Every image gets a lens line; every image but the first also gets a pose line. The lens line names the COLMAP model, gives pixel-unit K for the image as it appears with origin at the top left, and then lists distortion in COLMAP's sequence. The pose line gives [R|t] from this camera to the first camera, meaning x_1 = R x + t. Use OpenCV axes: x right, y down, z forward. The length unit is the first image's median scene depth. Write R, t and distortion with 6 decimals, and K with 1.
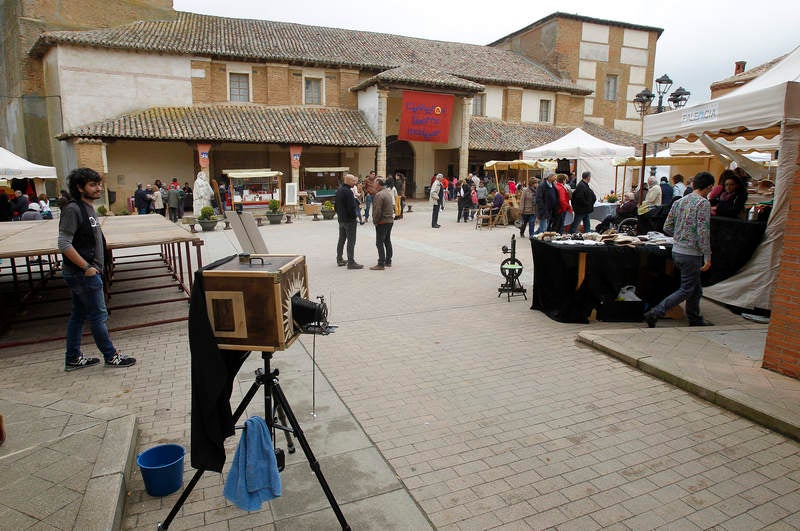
lens RADIAL K [[461.0, 0, 392.2], [0, 461.0, 264.0], [0, 0, 1]] dist [-0.082682, 0.034563]
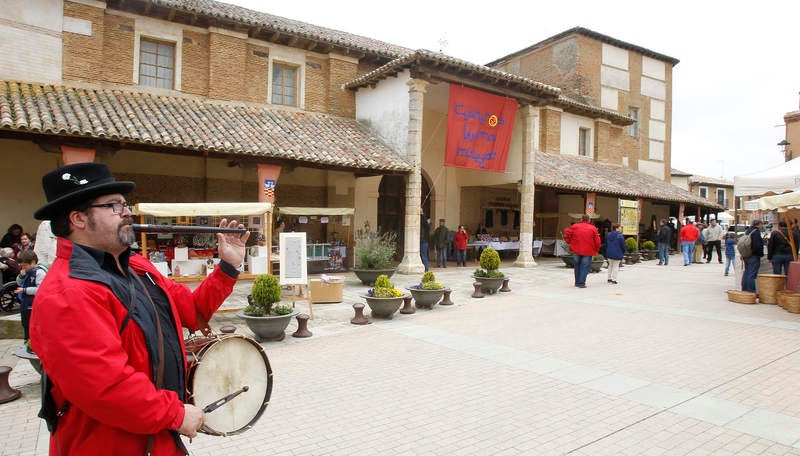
lens RADIAL K [[487.4, 0, 398.7], [0, 487.4, 243.7], [0, 0, 1]] dist [-0.066939, 0.020126]
pose [[0.981674, 0.002644, 0.190549, -0.156812], [0.028359, 0.986743, -0.159795, -0.068599], [-0.188446, 0.162270, 0.968585, 0.410596]]
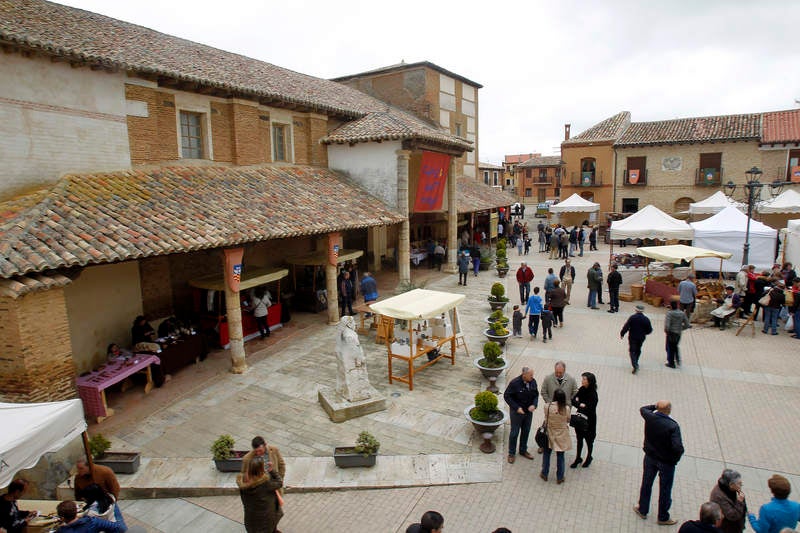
lens RADIAL K [[461.0, 0, 405.0], [0, 461.0, 275.2], [0, 0, 1]] dist [-0.082682, 0.034563]
pose [[0.769629, -0.142175, 0.622460, -0.514982], [0.154714, 0.987366, 0.034229, -0.189577], [-0.619463, 0.069960, 0.781902, 0.386502]]
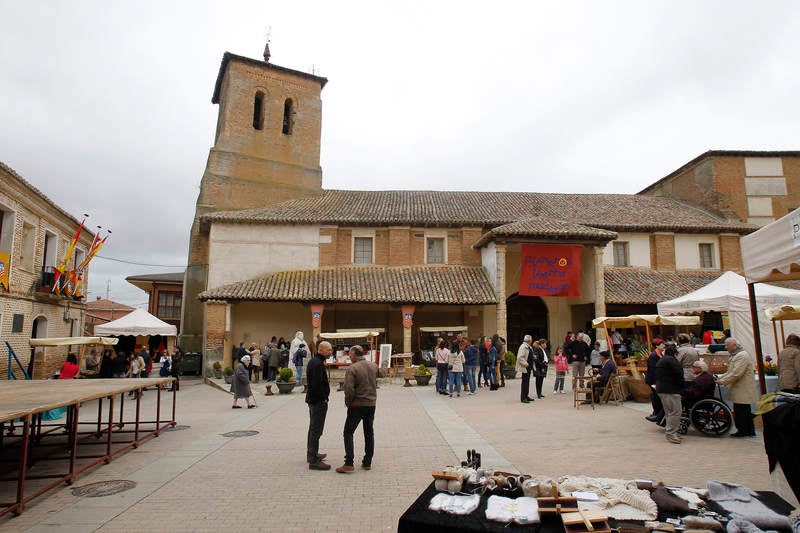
lens RADIAL K [[461.0, 0, 404.2], [0, 461.0, 271.7], [0, 0, 1]] dist [-0.082682, 0.034563]
pose [[0.944759, -0.047457, -0.324311, 0.092658], [-0.058107, 0.949538, -0.308221, -0.022715], [0.322573, 0.310040, 0.894328, 0.097007]]
